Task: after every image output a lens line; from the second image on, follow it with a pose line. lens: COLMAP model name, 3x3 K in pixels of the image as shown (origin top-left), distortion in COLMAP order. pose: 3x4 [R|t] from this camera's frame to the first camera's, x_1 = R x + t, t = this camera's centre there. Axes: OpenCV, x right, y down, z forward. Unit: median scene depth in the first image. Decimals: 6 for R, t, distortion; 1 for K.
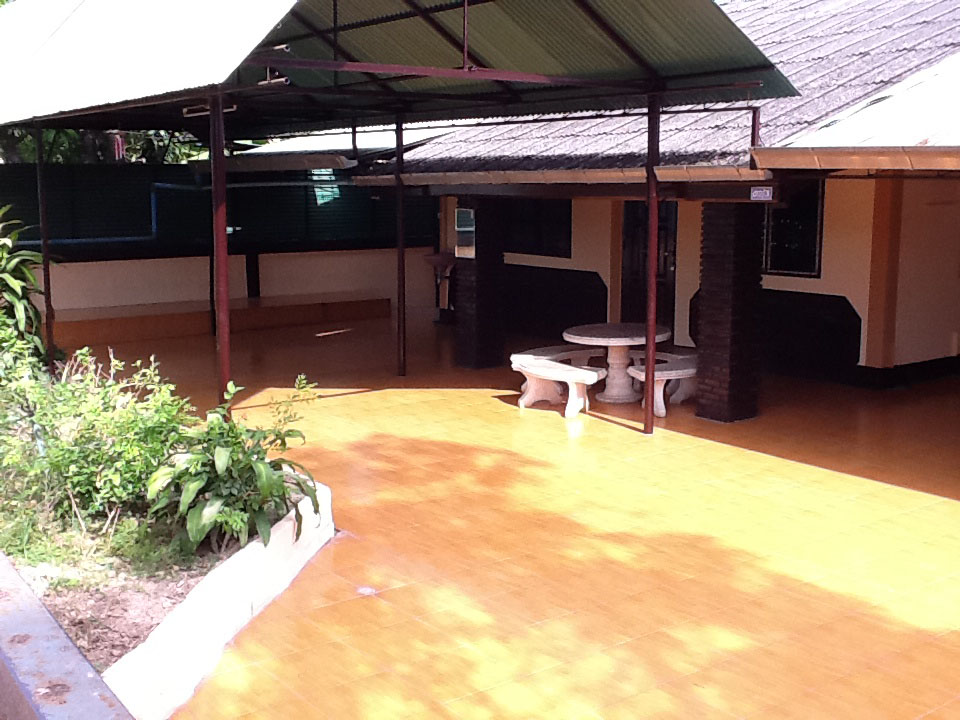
lens RADIAL K [[1136.7, 0, 482.8], [0, 1136.7, 347.4], [0, 0, 1]] dist [-0.021397, -0.013014]
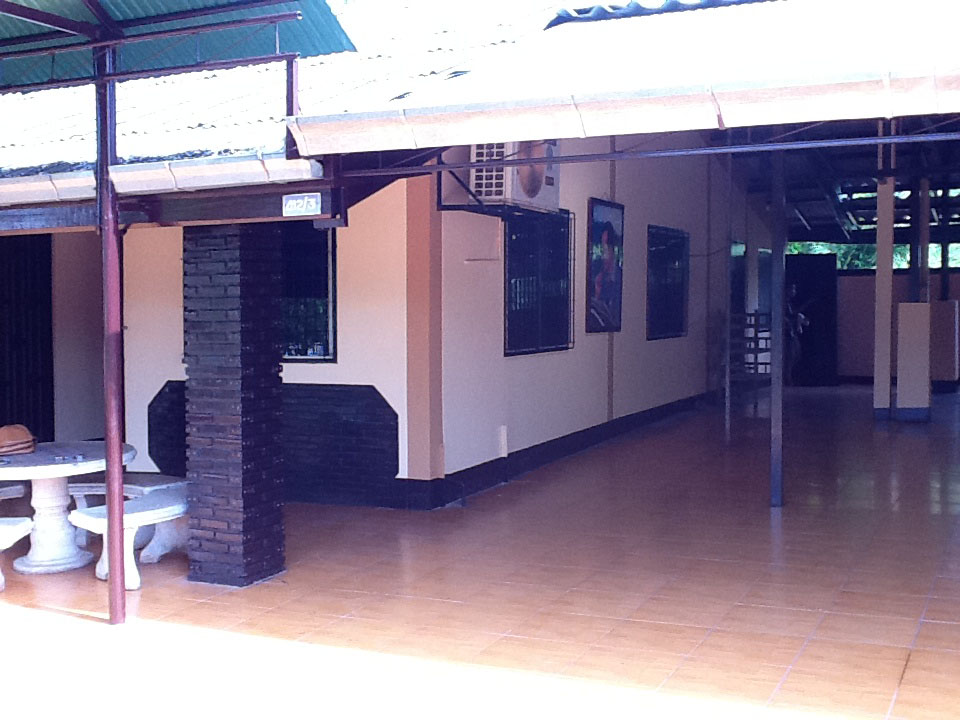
lens RADIAL K [[1136.7, 0, 482.8], [0, 1136.7, 347.4], [0, 0, 1]] dist [-0.021397, -0.013014]
pose [[0.871933, -0.025963, 0.488936, 0.027097], [0.078431, 0.993104, -0.087133, 0.000079], [-0.483302, 0.114321, 0.867957, 0.368347]]
